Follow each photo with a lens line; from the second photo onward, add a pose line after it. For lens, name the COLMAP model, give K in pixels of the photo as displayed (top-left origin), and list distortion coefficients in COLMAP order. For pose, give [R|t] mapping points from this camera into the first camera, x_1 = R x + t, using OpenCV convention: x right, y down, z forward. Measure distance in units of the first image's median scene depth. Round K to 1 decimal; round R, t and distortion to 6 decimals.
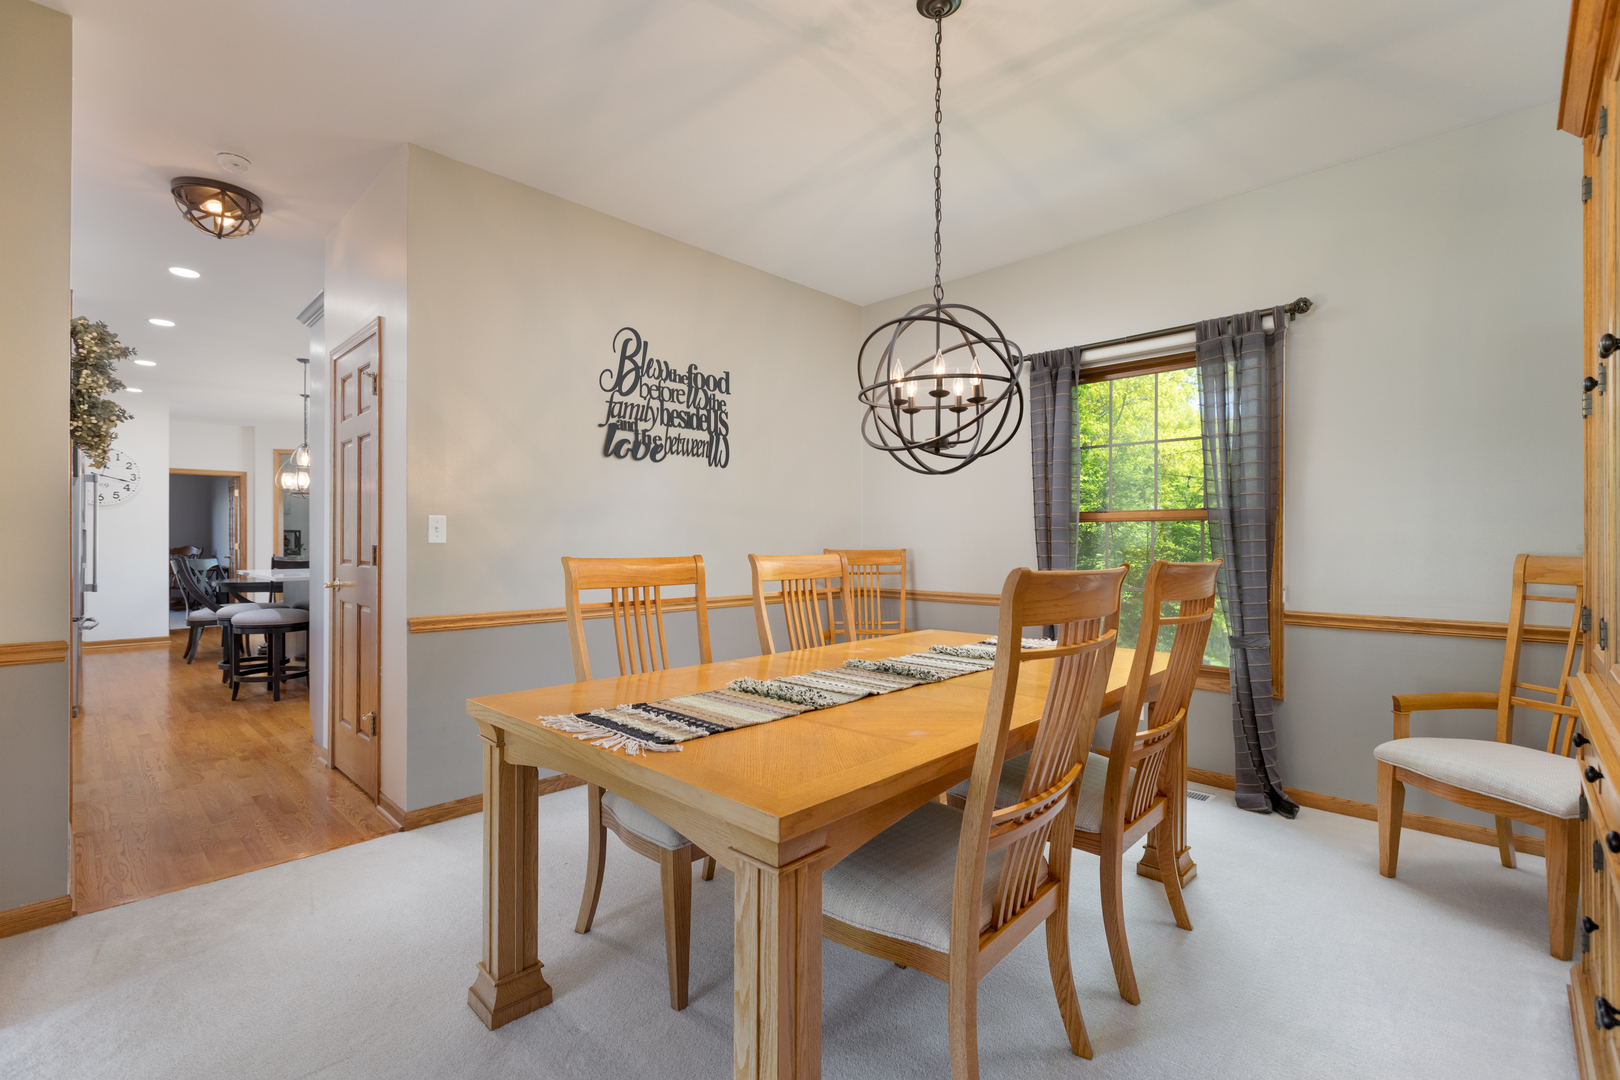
lens RADIAL K [[730.5, 0, 820.7], [0, 730.5, 545.7], [0, 0, 1]] dist [-0.003485, 0.000581]
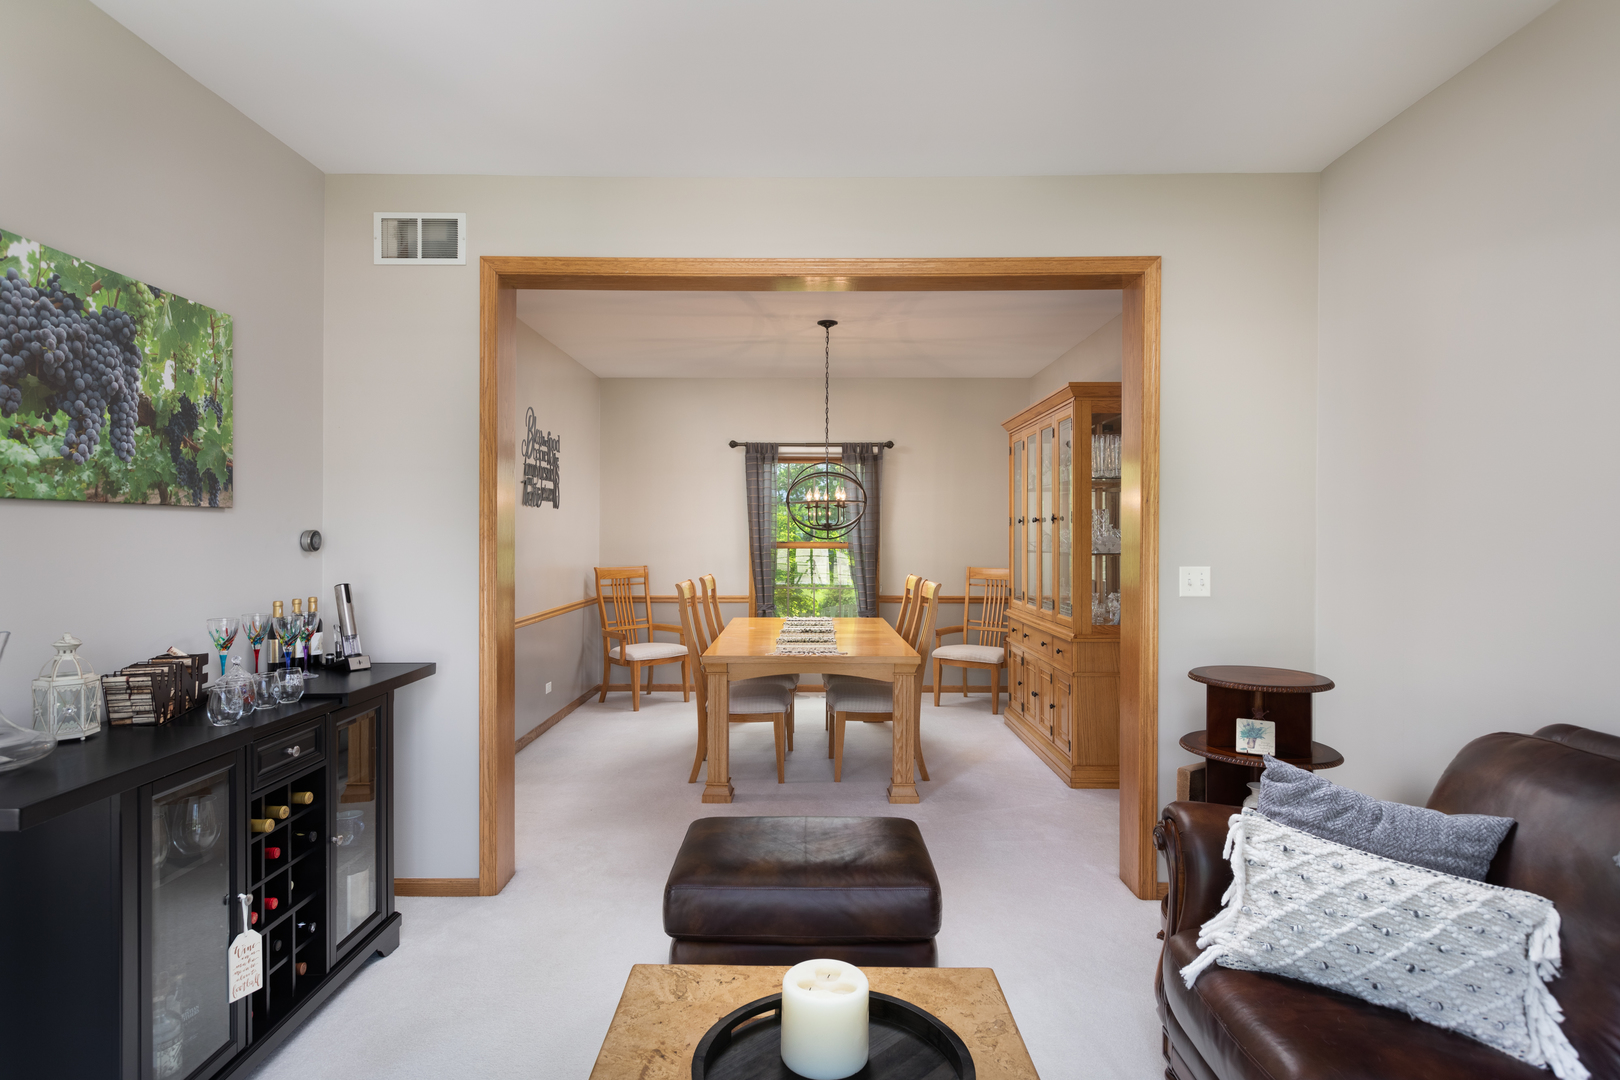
lens RADIAL K [[843.6, 0, 813.9], [0, 843.6, 541.6], [0, 0, 1]] dist [0.007553, 0.002184]
pose [[0.721325, -0.005940, 0.692571, -0.917960], [0.001036, 0.999971, 0.007497, -0.062762], [-0.692595, -0.004690, 0.721311, -0.446502]]
